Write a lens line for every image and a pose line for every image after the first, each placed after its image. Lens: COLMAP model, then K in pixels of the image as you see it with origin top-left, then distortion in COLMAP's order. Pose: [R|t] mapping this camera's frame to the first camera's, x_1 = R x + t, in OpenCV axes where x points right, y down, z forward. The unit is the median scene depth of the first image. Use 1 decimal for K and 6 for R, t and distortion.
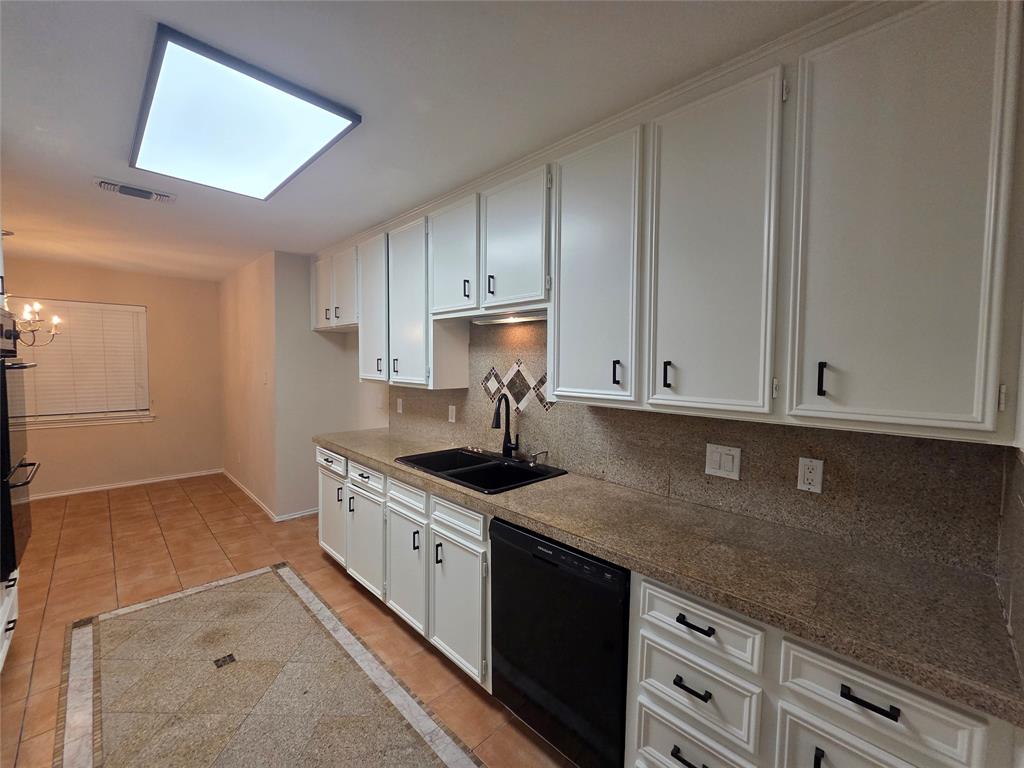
lens RADIAL K [[422.5, 0, 510.8], [0, 422.5, 382.3], [0, 0, 1]] dist [-0.001279, 0.000446]
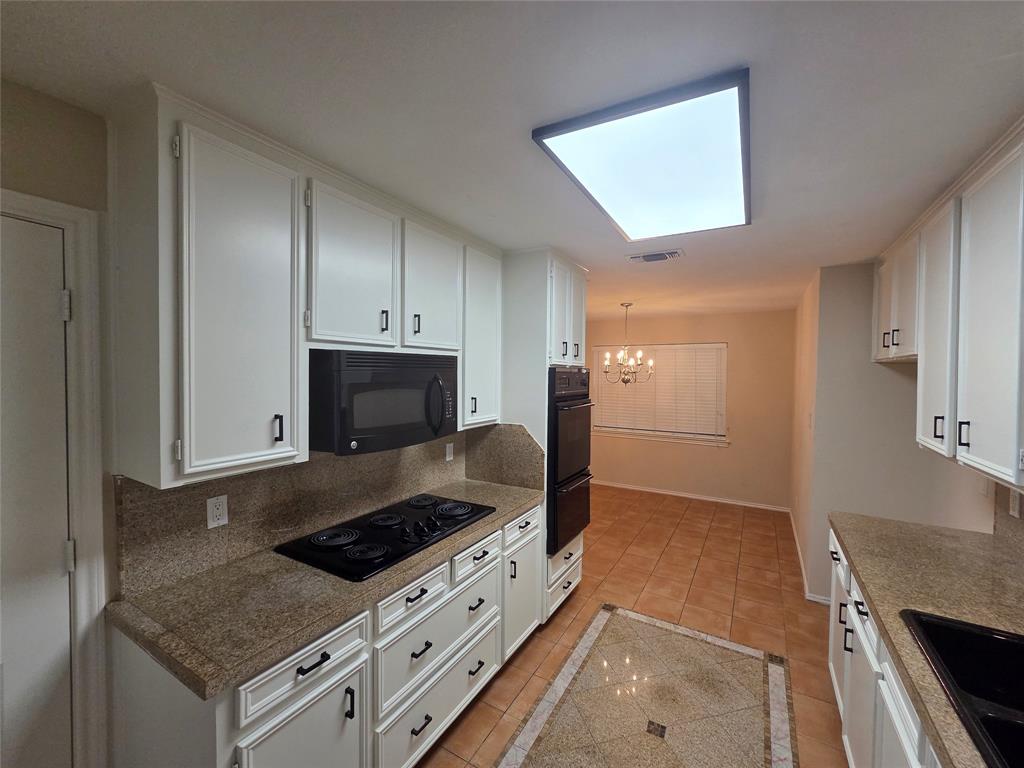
lens RADIAL K [[422.5, 0, 510.8], [0, 422.5, 382.3], [0, 0, 1]] dist [-0.001279, 0.000446]
pose [[0.255140, 0.012439, -0.966824, 0.124885], [-0.052895, 0.998599, -0.001111, -0.086186], [0.965456, 0.051424, 0.255441, 0.335742]]
